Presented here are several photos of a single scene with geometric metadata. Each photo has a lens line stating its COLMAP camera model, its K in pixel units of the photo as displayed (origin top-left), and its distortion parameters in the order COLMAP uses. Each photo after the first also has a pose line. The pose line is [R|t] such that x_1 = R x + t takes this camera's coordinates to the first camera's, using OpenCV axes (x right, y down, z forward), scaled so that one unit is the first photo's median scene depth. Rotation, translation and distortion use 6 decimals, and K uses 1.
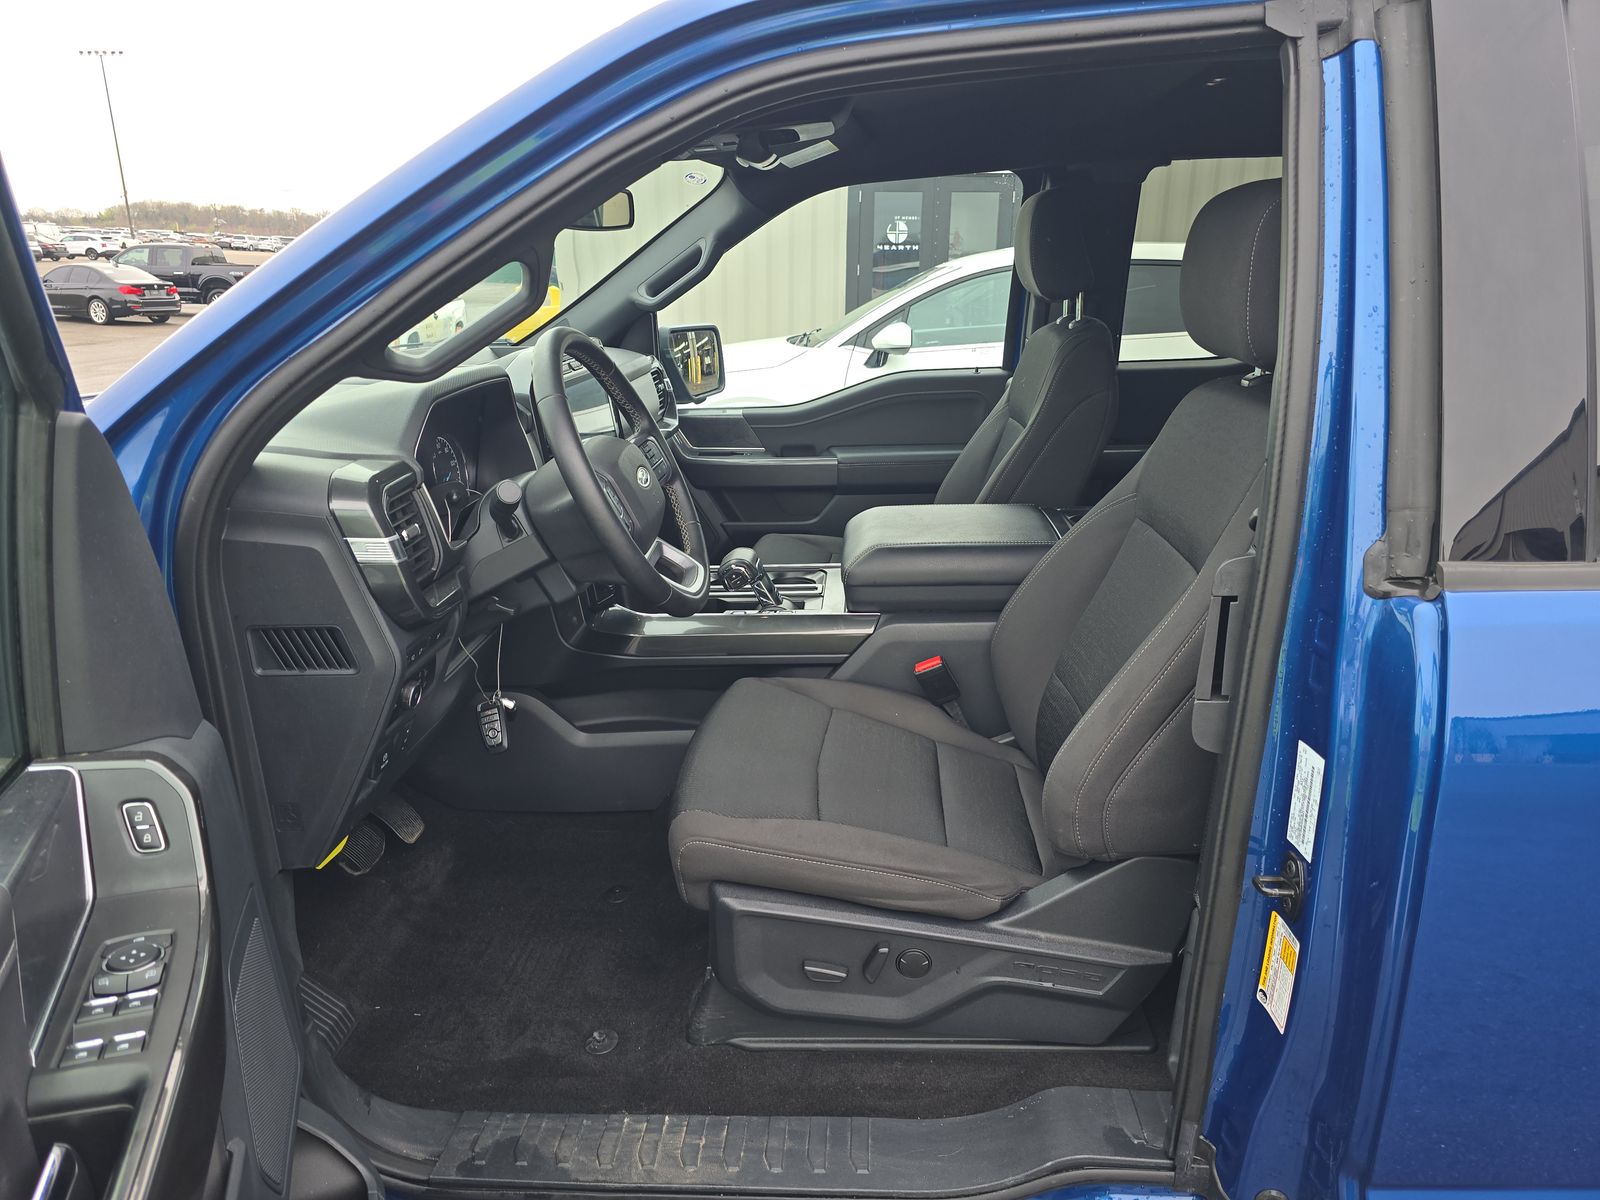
lens RADIAL K [[1061.1, 0, 800.0], [0, 1061.1, 600.0], [0, 0, 1]] dist [0.164502, -0.281233]
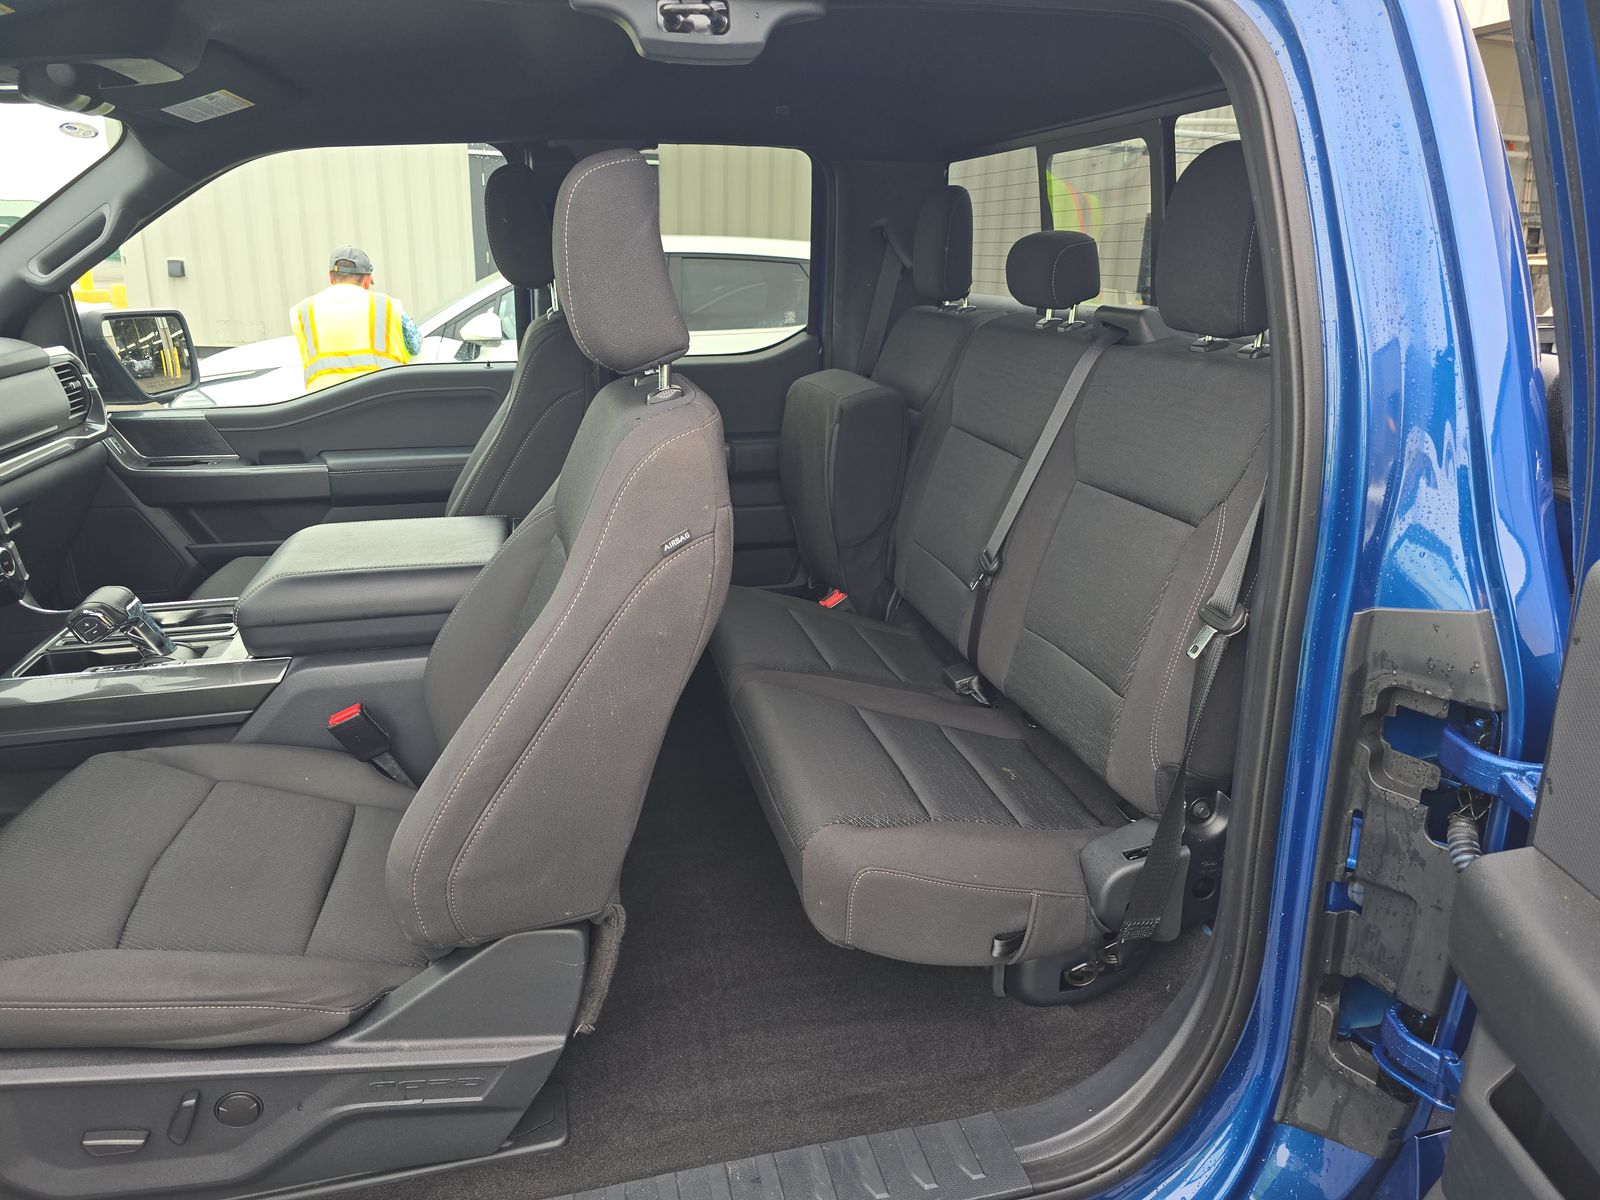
lens RADIAL K [[1060.3, 0, 800.0], [0, 1060.3, 600.0], [0, 0, 1]] dist [0.041696, -0.004275]
pose [[0.965245, -0.065775, 0.252935, 0.238392], [0.063695, 0.997834, 0.016413, -0.018926], [-0.253467, 0.000268, 0.967344, 0.086032]]
